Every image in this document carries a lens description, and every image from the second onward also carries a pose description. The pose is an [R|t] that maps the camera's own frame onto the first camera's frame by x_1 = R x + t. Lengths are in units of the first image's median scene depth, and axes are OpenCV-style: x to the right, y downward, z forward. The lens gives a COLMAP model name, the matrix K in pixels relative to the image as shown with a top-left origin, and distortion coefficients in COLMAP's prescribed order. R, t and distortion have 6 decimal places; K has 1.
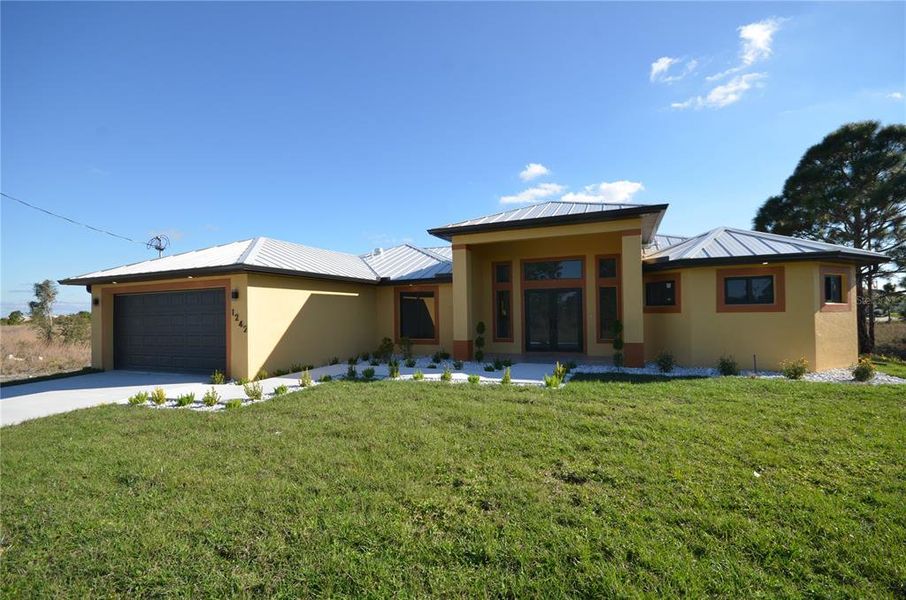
lens RADIAL K [[396.2, 0, 447.2], [0, 396.2, 314.1], [0, 0, 1]] dist [0.003264, -0.000180]
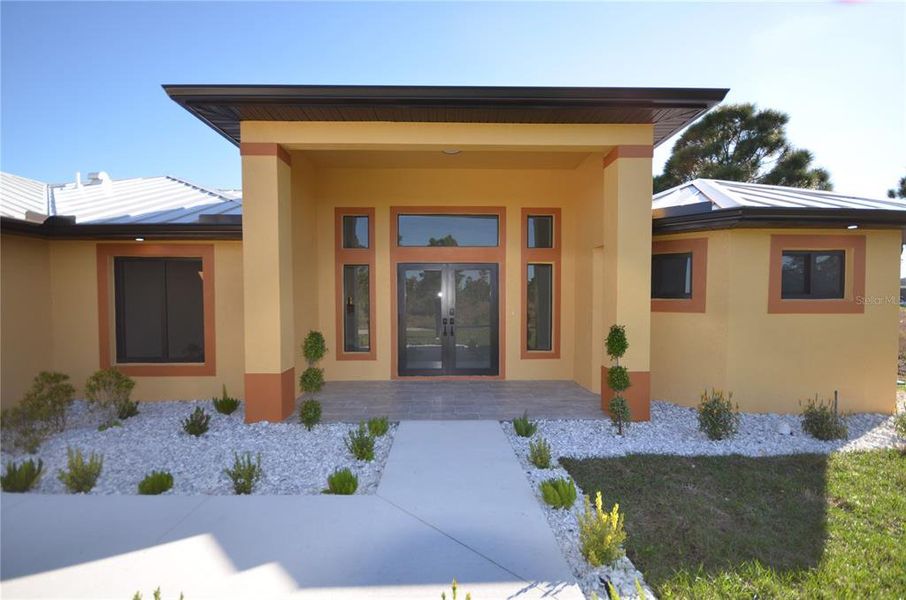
lens RADIAL K [[407.6, 0, 453.0], [0, 407.6, 300.0], [0, 0, 1]] dist [-0.004073, -0.000714]
pose [[0.911386, 0.006657, 0.411498, 0.037279], [-0.008905, 0.999954, 0.003547, -0.015223], [-0.411455, -0.006897, 0.911404, 0.493234]]
